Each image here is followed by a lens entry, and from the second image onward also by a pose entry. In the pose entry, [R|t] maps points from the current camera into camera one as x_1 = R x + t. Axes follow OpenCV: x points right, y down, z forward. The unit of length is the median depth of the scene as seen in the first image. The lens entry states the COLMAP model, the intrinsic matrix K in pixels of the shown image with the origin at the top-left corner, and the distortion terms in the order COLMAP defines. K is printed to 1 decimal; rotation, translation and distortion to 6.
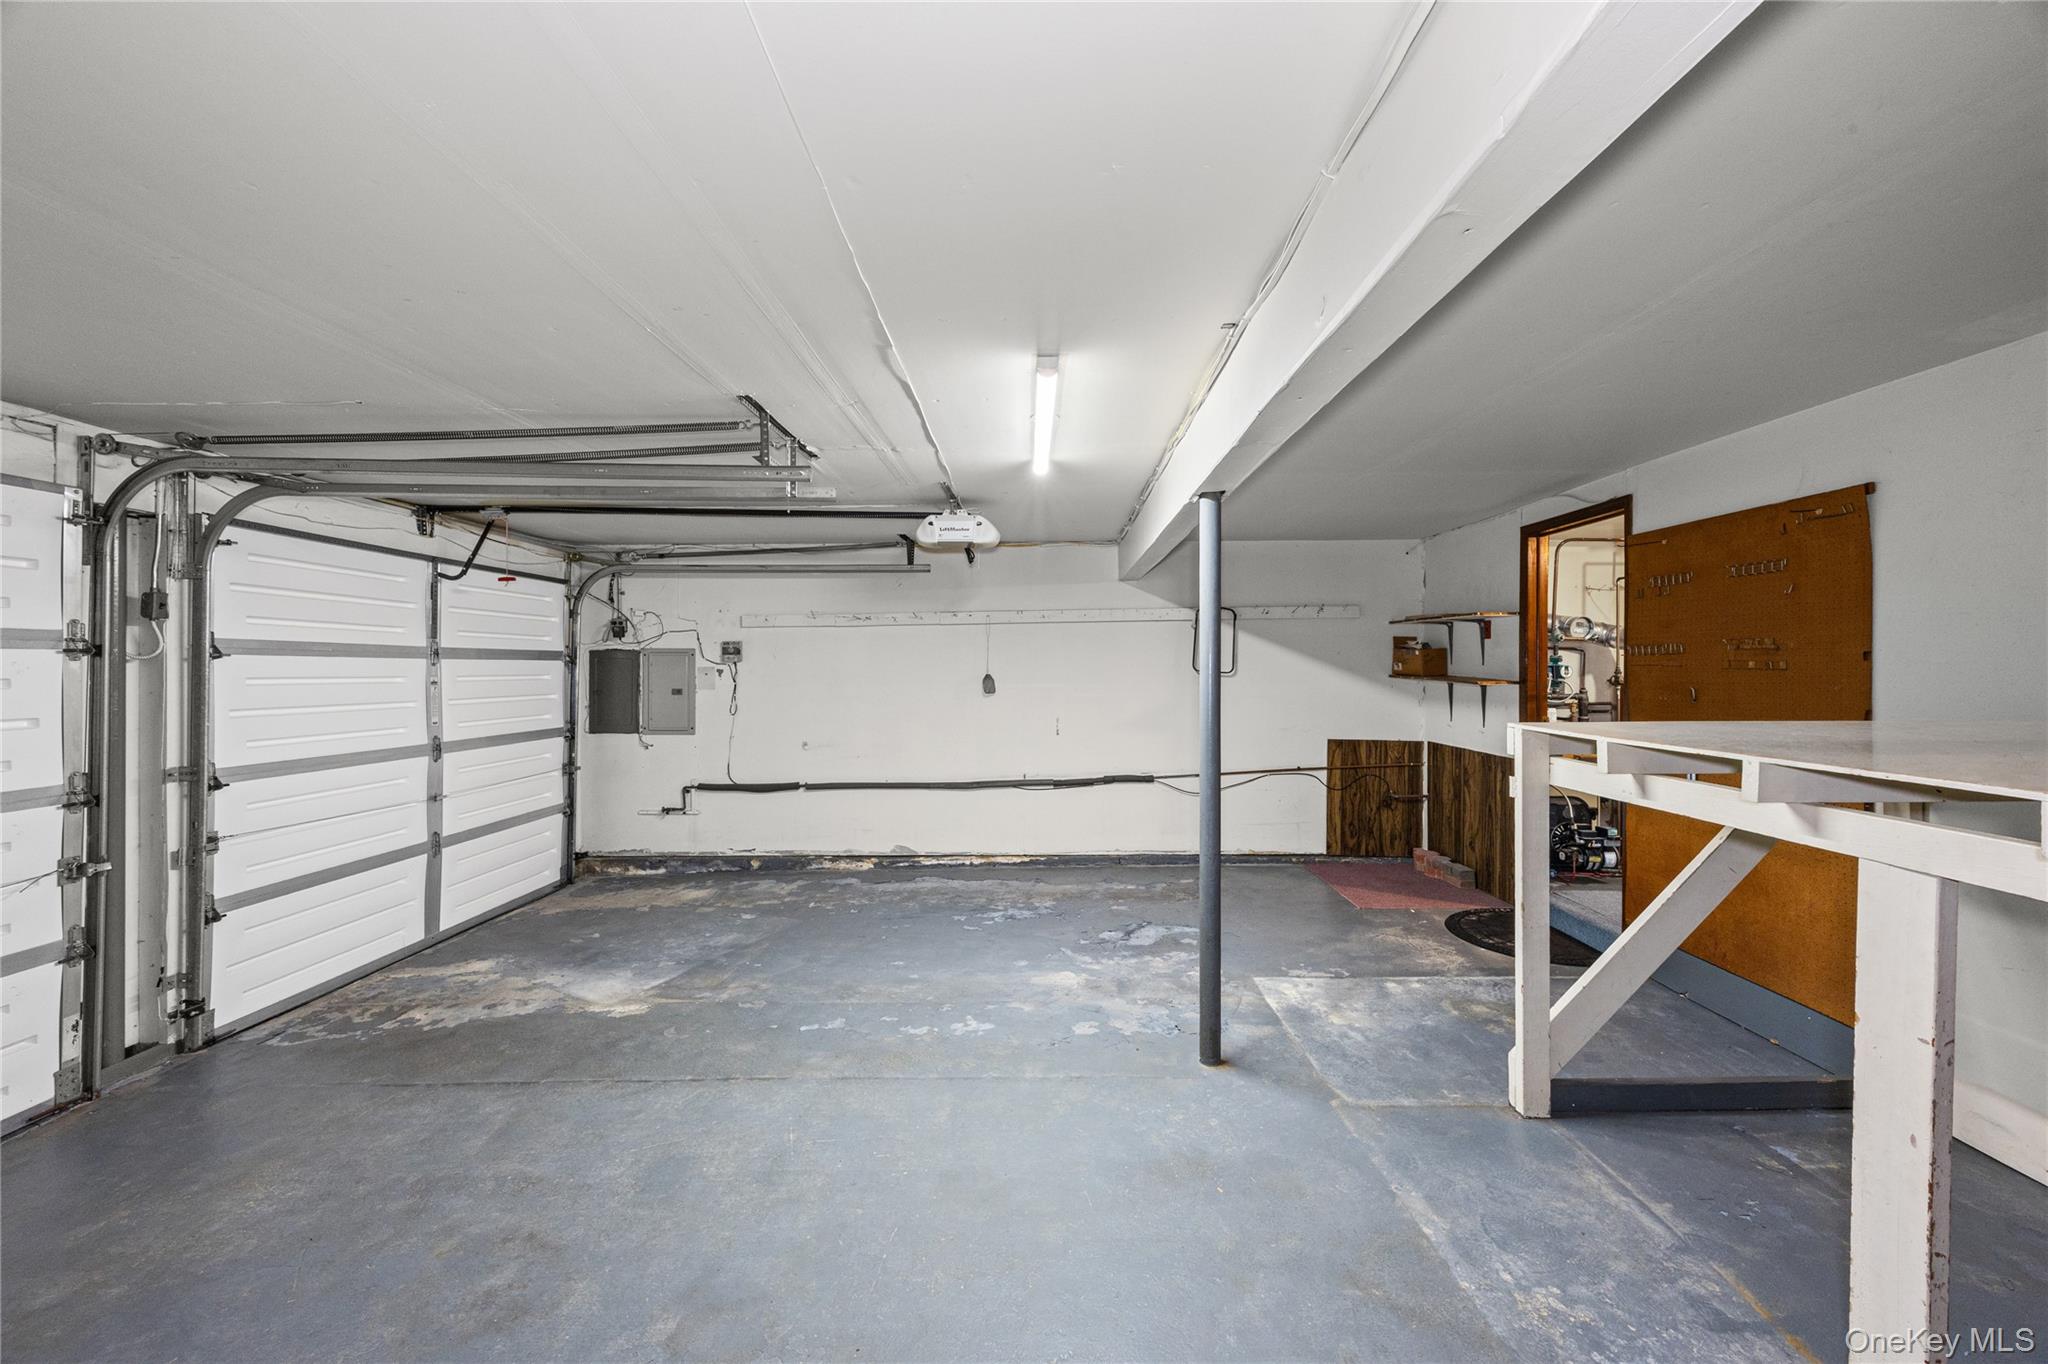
lens RADIAL K [[829.0, 0, 1027.6], [0, 829.0, 669.4], [0, 0, 1]] dist [0.015888, -0.001027]
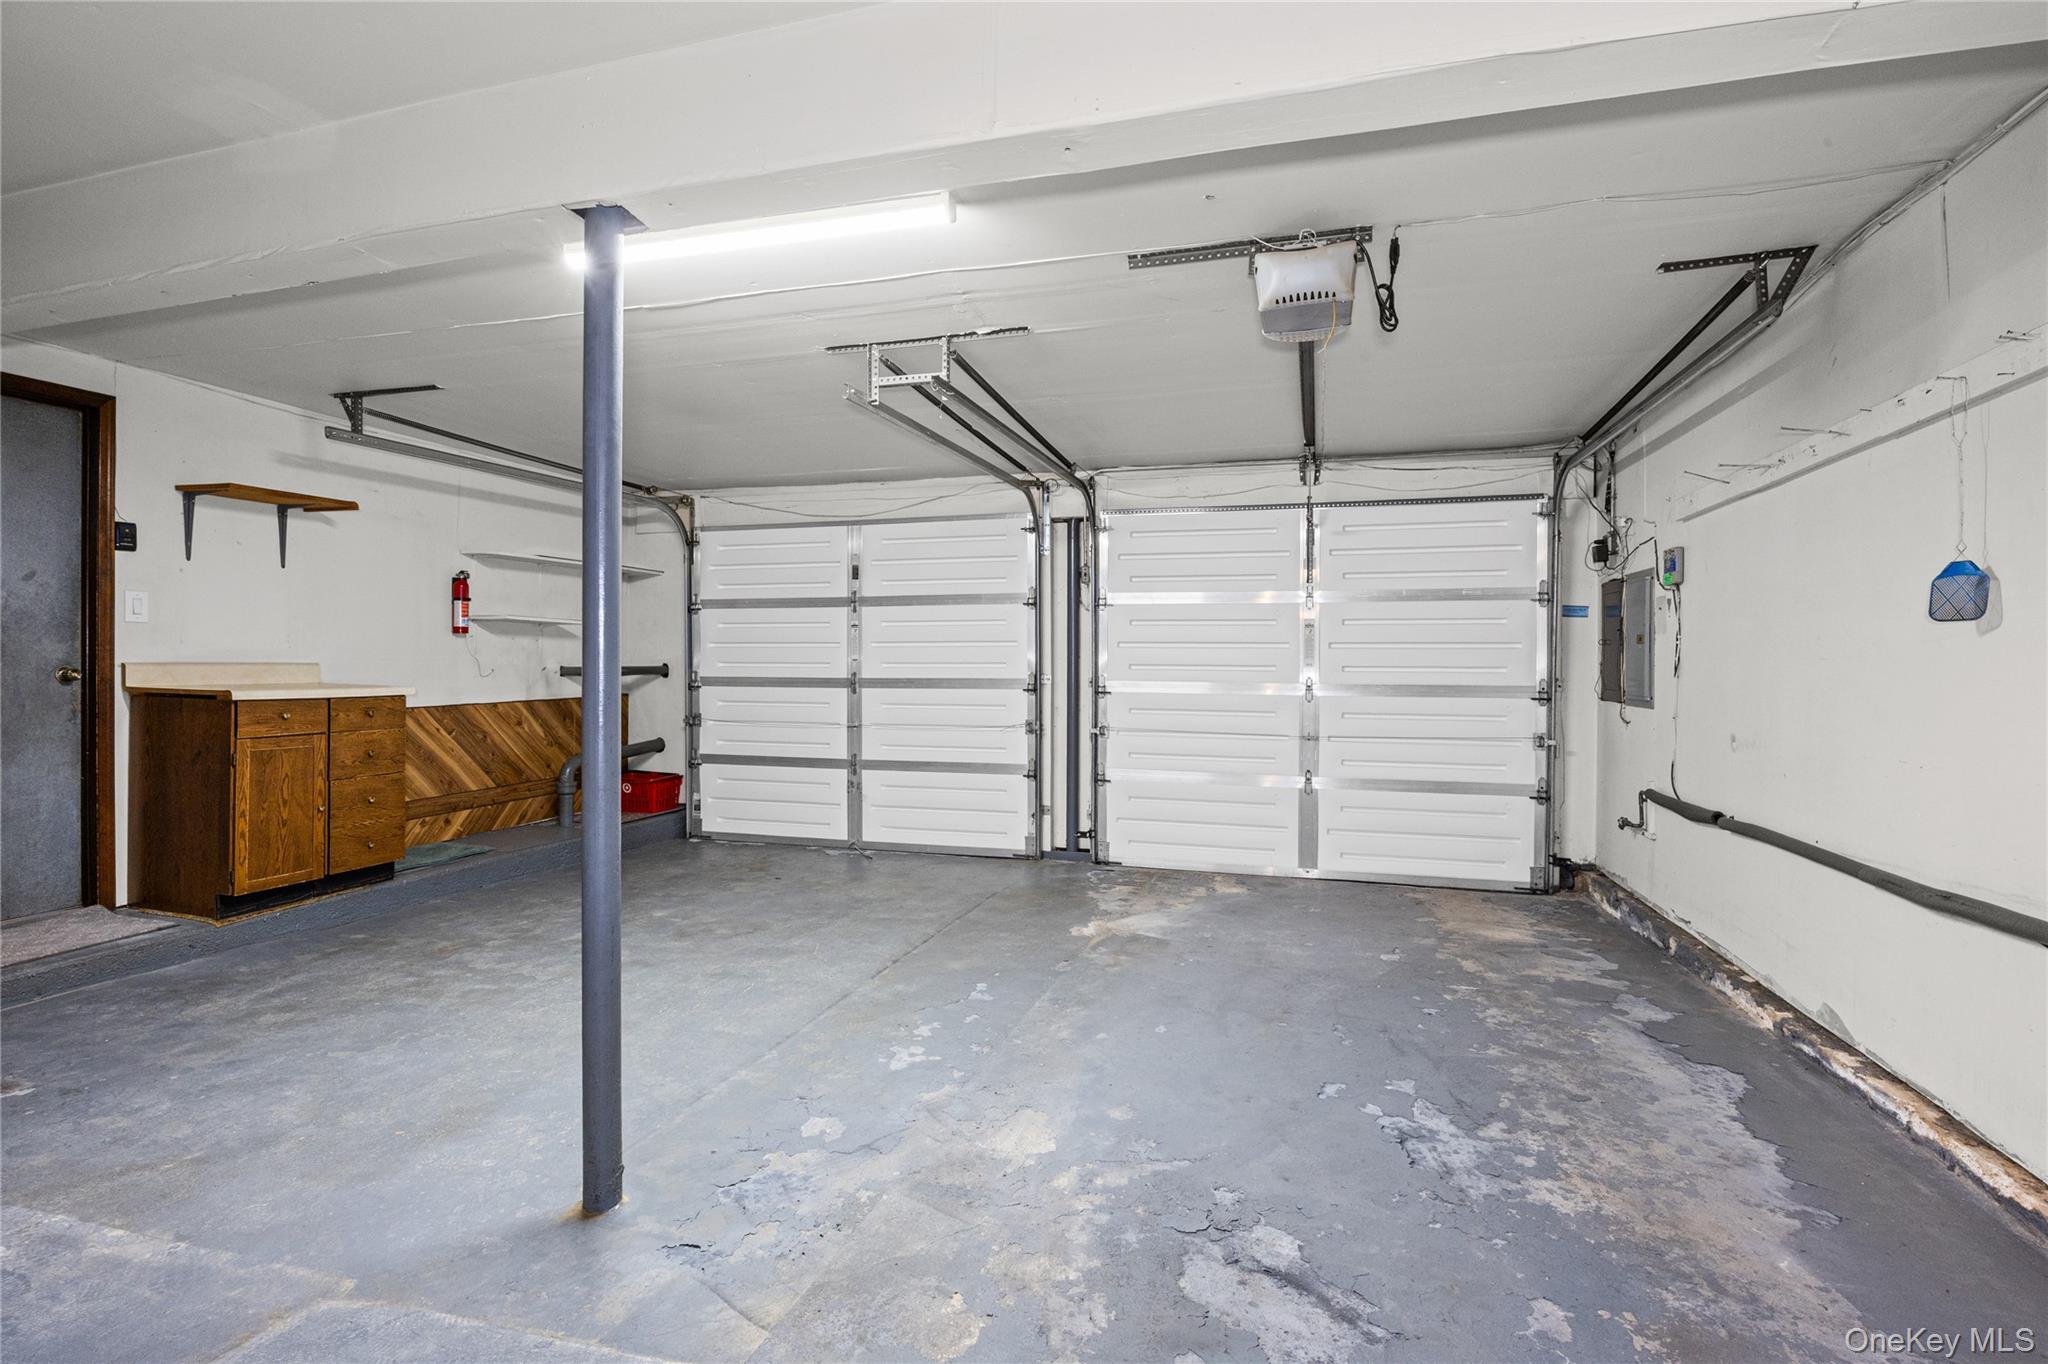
lens RADIAL K [[954.1, 0, 1026.8], [0, 954.1, 671.6], [0, 0, 1]] dist [-0.015046, 0.000766]
pose [[-0.278736, 0.008581, -0.960329, 0.605010], [-0.008465, 0.999899, 0.011391, 0.072858], [0.960330, 0.011304, -0.278635, 1.155234]]
